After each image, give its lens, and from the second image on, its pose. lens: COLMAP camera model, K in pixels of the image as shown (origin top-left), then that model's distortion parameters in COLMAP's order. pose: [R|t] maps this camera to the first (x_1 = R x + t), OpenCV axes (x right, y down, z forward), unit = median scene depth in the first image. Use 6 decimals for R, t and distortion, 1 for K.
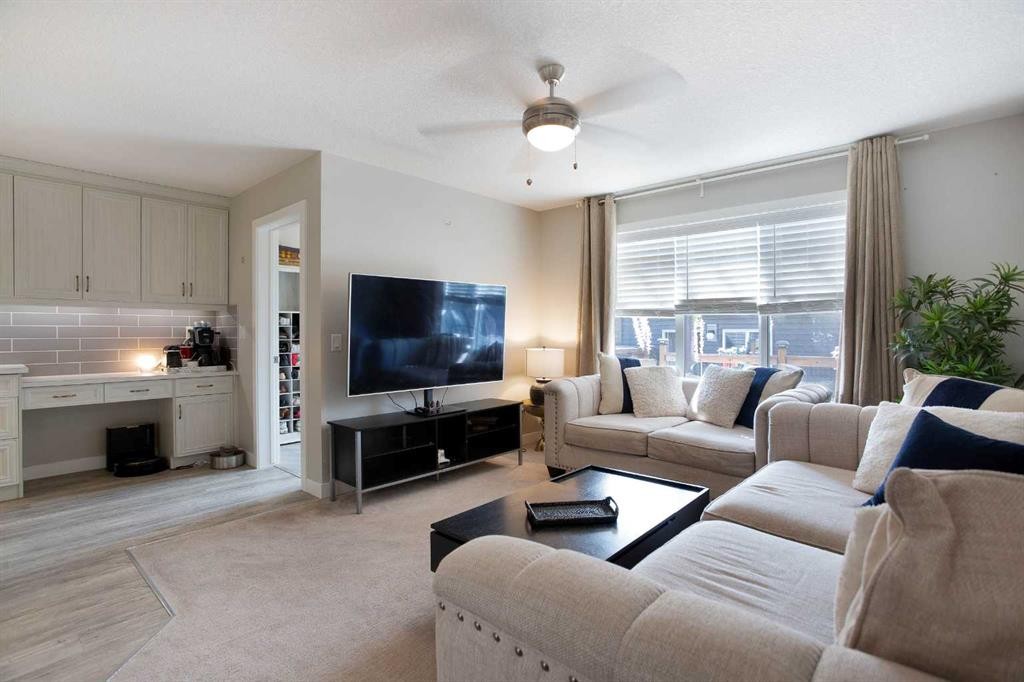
lens RADIAL K [[500.6, 0, 515.2], [0, 500.6, 337.9], [0, 0, 1]] dist [-0.035419, 0.012815]
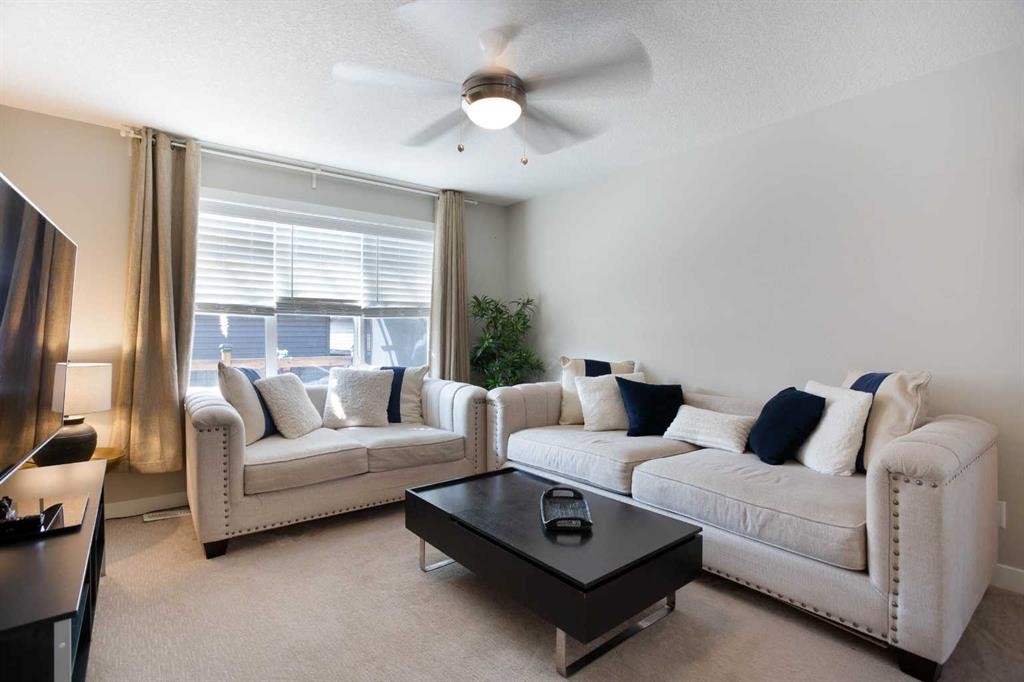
lens RADIAL K [[500.6, 0, 512.3], [0, 500.6, 333.4], [0, 0, 1]] dist [-0.035419, 0.012815]
pose [[0.156282, -0.004924, 0.987700, -0.500680], [0.008758, 0.999955, 0.003599, -0.013327], [-0.987674, 0.008088, 0.156318, 0.509611]]
